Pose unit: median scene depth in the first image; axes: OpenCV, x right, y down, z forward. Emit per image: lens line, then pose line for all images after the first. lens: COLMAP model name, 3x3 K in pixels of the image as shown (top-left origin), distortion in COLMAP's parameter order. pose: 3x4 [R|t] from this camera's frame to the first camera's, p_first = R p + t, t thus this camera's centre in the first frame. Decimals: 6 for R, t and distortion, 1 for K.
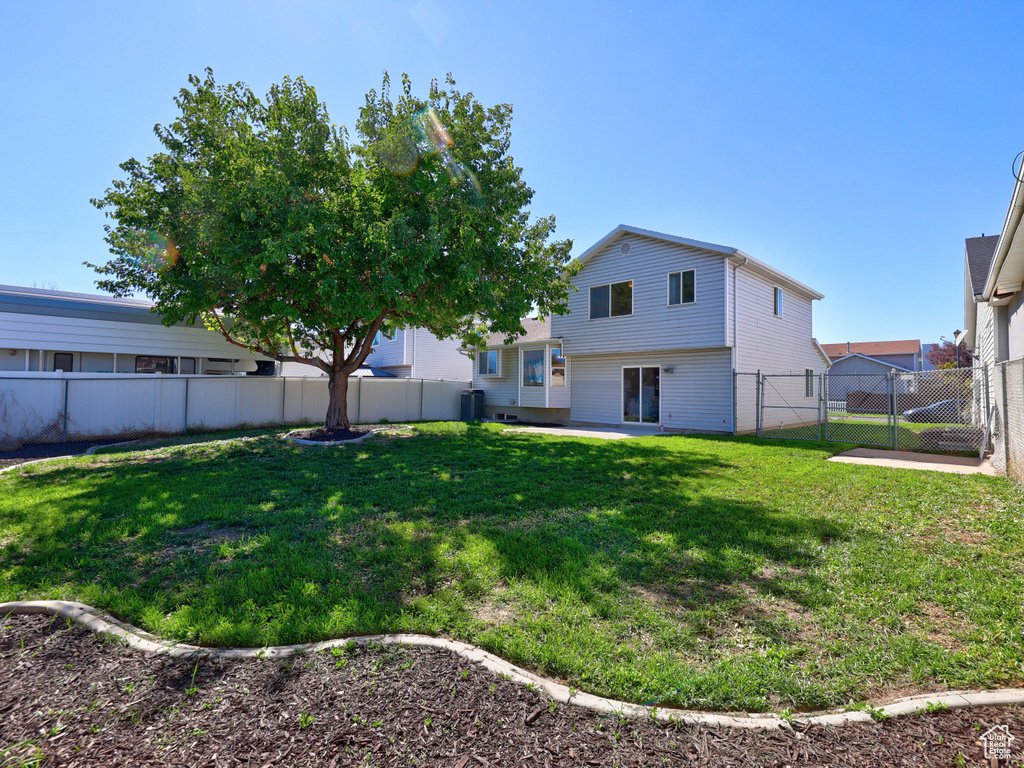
lens RADIAL K [[503.0, 0, 512.0], [0, 503.0, 384.0], [0, 0, 1]] dist [-0.000844, -0.000131]
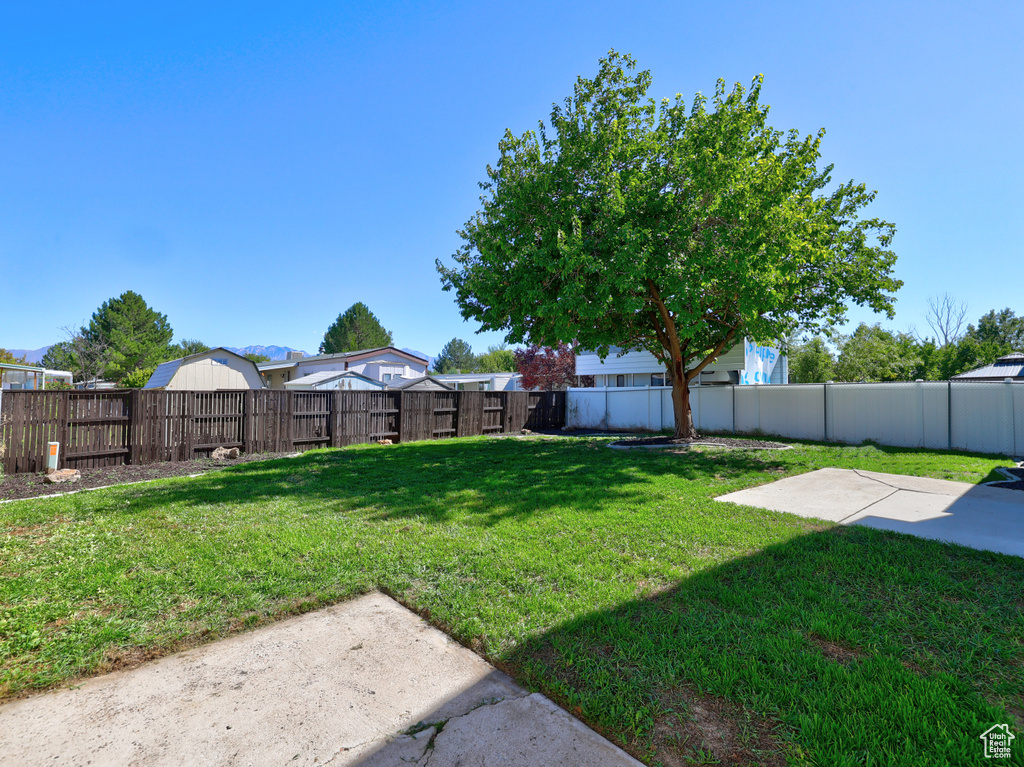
lens RADIAL K [[503.0, 0, 512.0], [0, 503.0, 383.5], [0, 0, 1]] dist [-0.000844, -0.000131]
pose [[-0.065817, -0.023432, -0.997557, 0.750557], [0.012740, 0.999623, -0.024321, 0.000191], [0.997750, -0.014310, -0.065494, 0.793926]]
